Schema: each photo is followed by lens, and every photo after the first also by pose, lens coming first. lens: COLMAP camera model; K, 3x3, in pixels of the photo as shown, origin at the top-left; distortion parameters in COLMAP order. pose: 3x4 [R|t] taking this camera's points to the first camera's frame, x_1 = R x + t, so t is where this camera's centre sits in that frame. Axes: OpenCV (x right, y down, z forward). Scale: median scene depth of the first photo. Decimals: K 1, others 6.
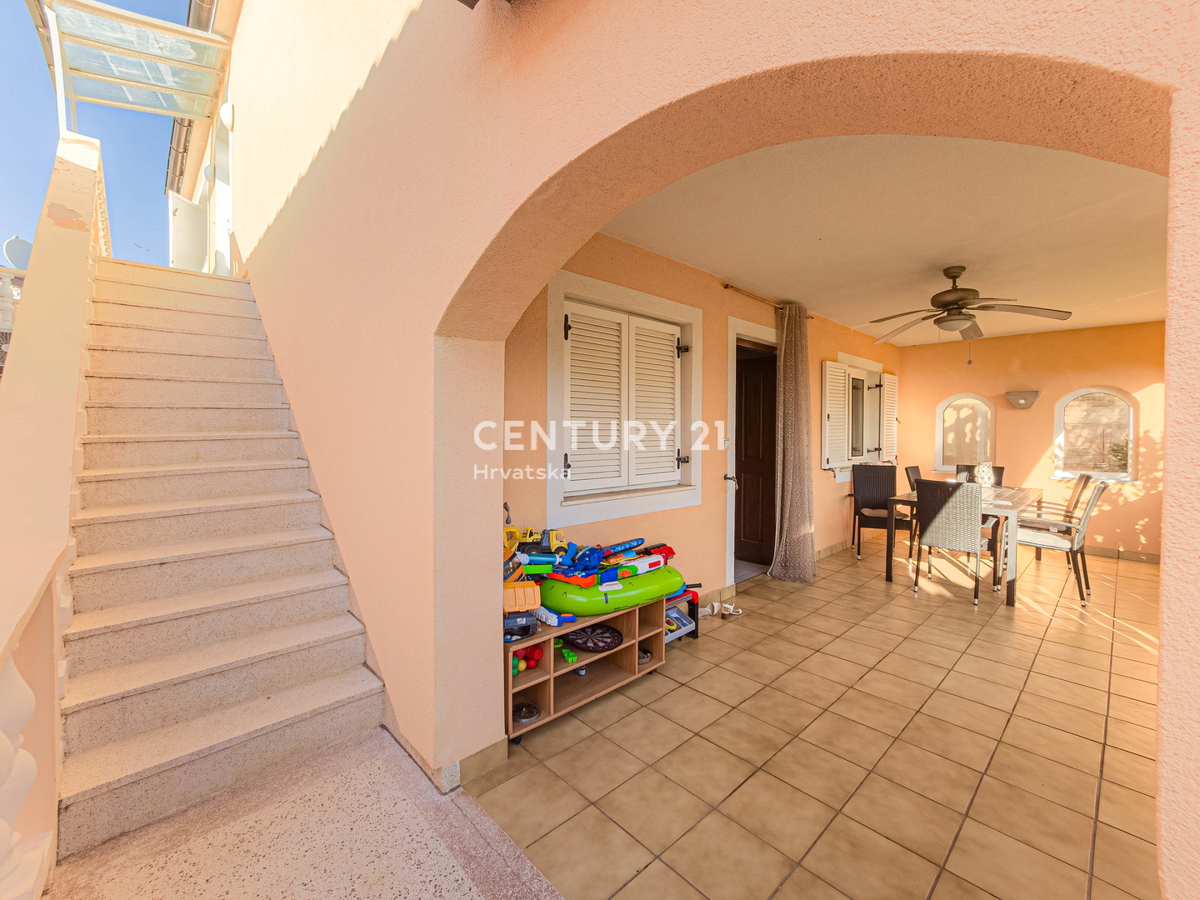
lens RADIAL K [[501.4, 0, 623.8], [0, 501.4, 446.9], [0, 0, 1]] dist [-0.000523, 0.000012]
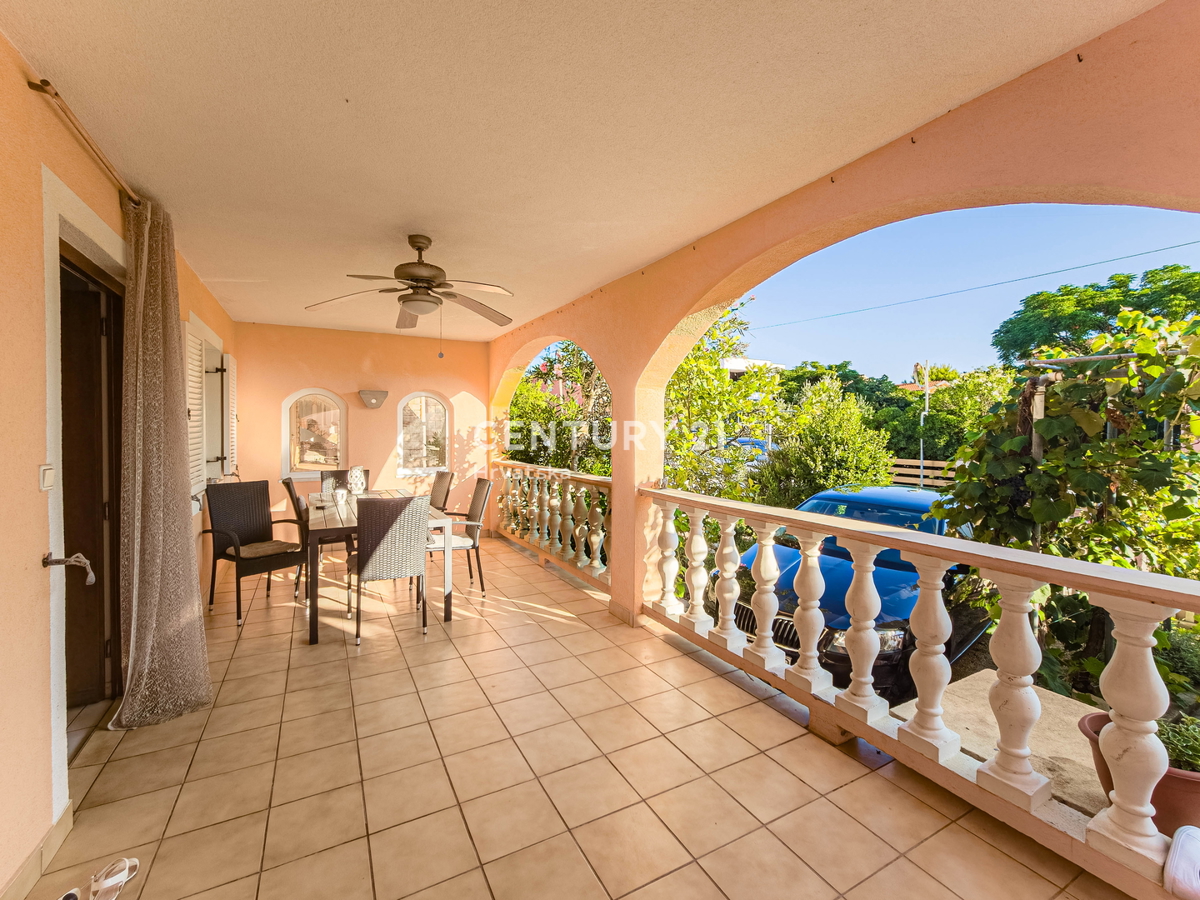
lens RADIAL K [[517.5, 0, 597.6], [0, 517.5, 439.5], [0, 0, 1]] dist [-0.001009, 0.000171]
pose [[0.291473, -0.026870, 0.956202, -0.059539], [0.030111, 0.999368, 0.018904, -0.029961], [-0.956105, 0.023282, 0.292098, 0.410153]]
